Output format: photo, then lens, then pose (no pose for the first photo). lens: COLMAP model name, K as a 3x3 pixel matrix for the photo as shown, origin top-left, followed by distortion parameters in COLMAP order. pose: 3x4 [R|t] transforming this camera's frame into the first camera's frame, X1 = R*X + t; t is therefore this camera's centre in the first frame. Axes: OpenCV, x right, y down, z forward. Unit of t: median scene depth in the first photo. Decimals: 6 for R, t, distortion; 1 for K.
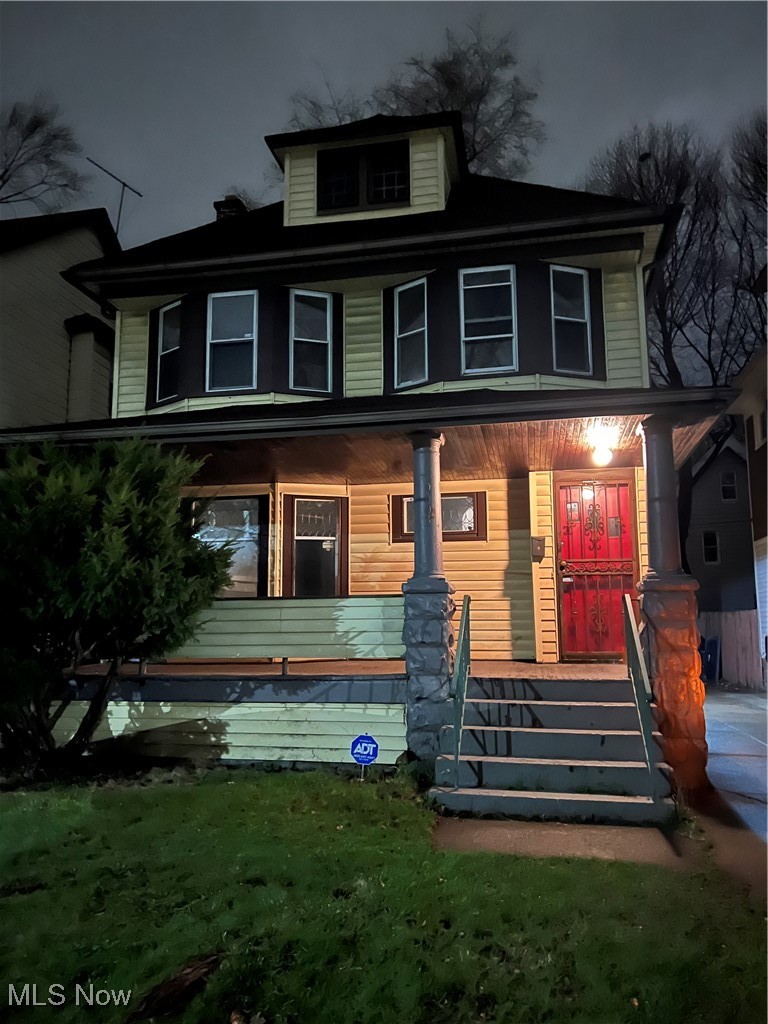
lens RADIAL K [[773.2, 0, 389.2], [0, 773.2, 509.1], [0, 0, 1]] dist [0.055119, -0.062471]
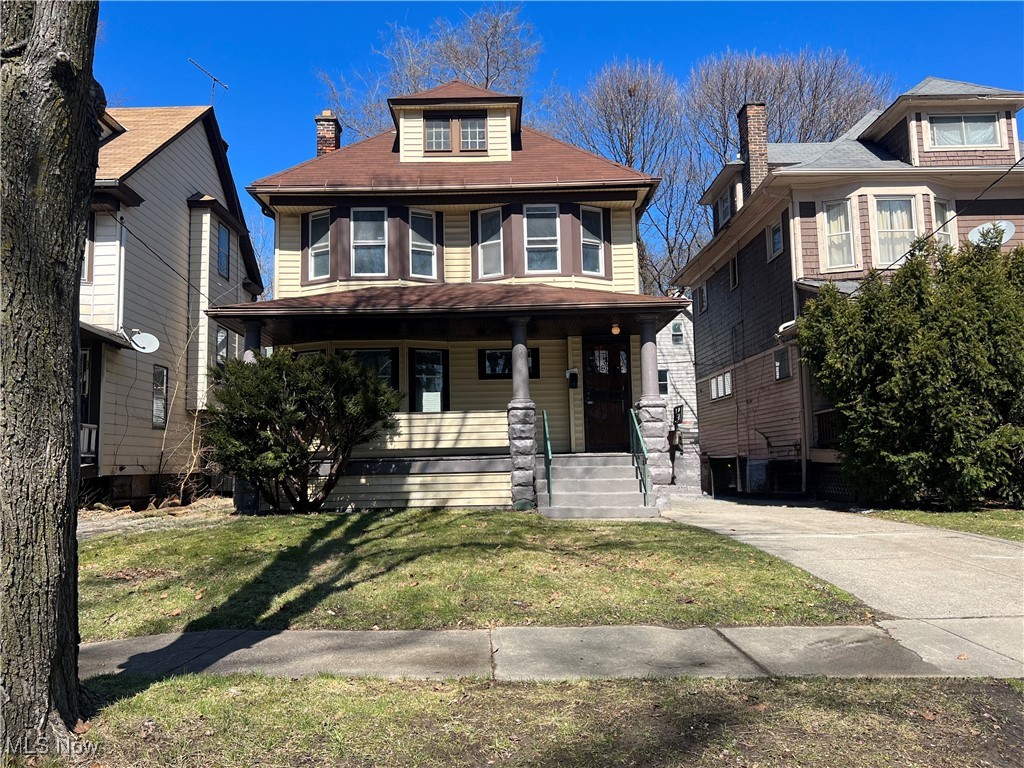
lens RADIAL K [[773.2, 0, 507.4], [0, 773.2, 384.6], [0, 0, 1]] dist [0.055119, -0.062471]
pose [[0.980331, 0.000497, 0.197357, -0.246948], [-0.013295, 0.997891, 0.063528, -0.045286], [-0.196910, -0.064902, 0.978271, -0.538451]]
